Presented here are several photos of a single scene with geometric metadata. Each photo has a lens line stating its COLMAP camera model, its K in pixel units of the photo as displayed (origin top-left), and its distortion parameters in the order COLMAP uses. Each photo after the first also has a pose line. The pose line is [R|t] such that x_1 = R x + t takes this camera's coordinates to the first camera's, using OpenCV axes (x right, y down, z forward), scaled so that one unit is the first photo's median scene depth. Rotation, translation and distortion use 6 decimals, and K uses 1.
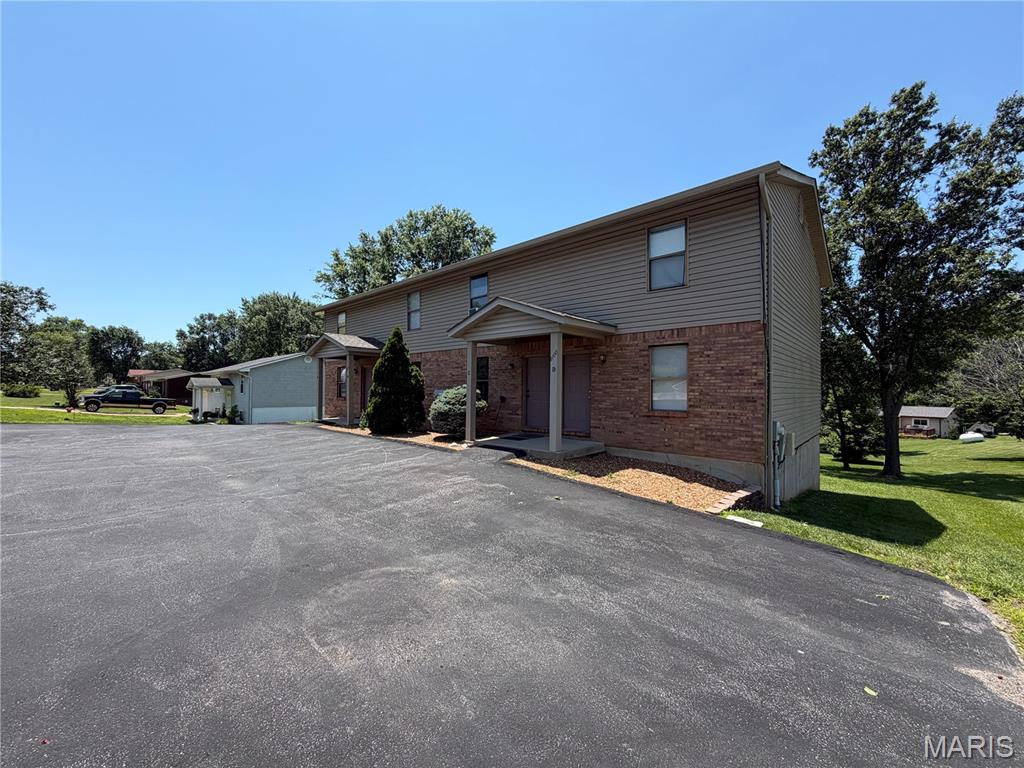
lens RADIAL K [[407.0, 0, 509.5], [0, 407.0, 377.2], [0, 0, 1]] dist [0.000120, 0.000235]
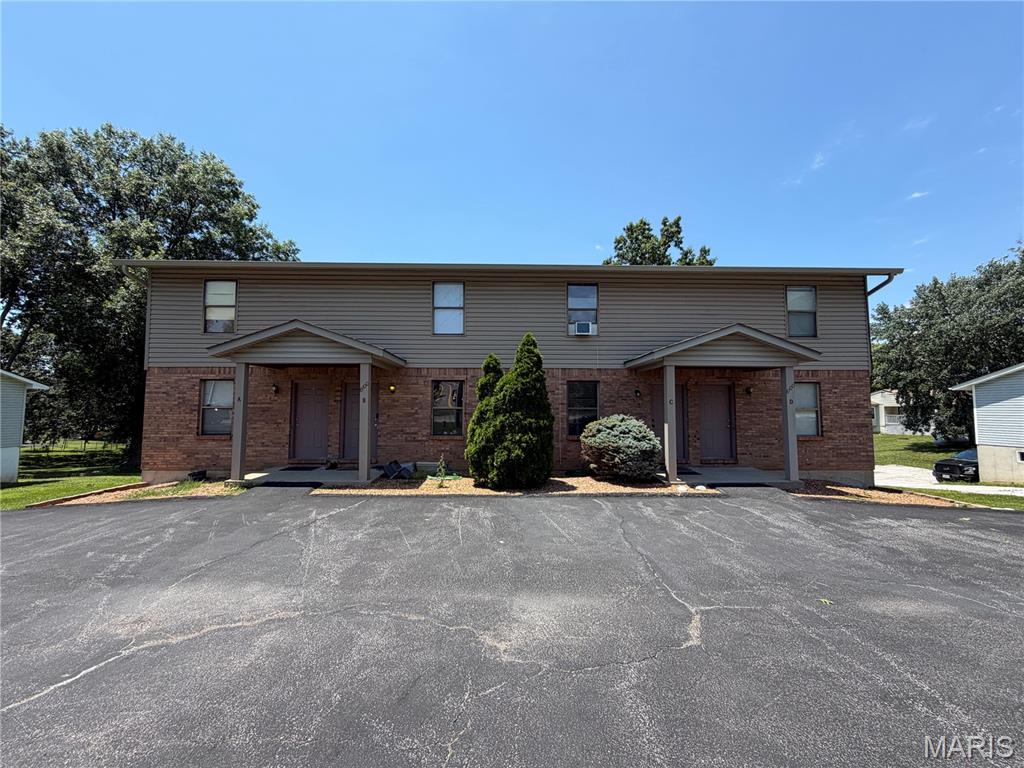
lens RADIAL K [[406.4, 0, 506.7], [0, 406.4, 383.5], [0, 0, 1]] dist [-0.000292, -0.000180]
pose [[0.722323, 0.038760, 0.690469, -0.512422], [-0.018176, 0.999147, -0.037073, -0.006256], [-0.691317, 0.014229, 0.722411, 0.335620]]
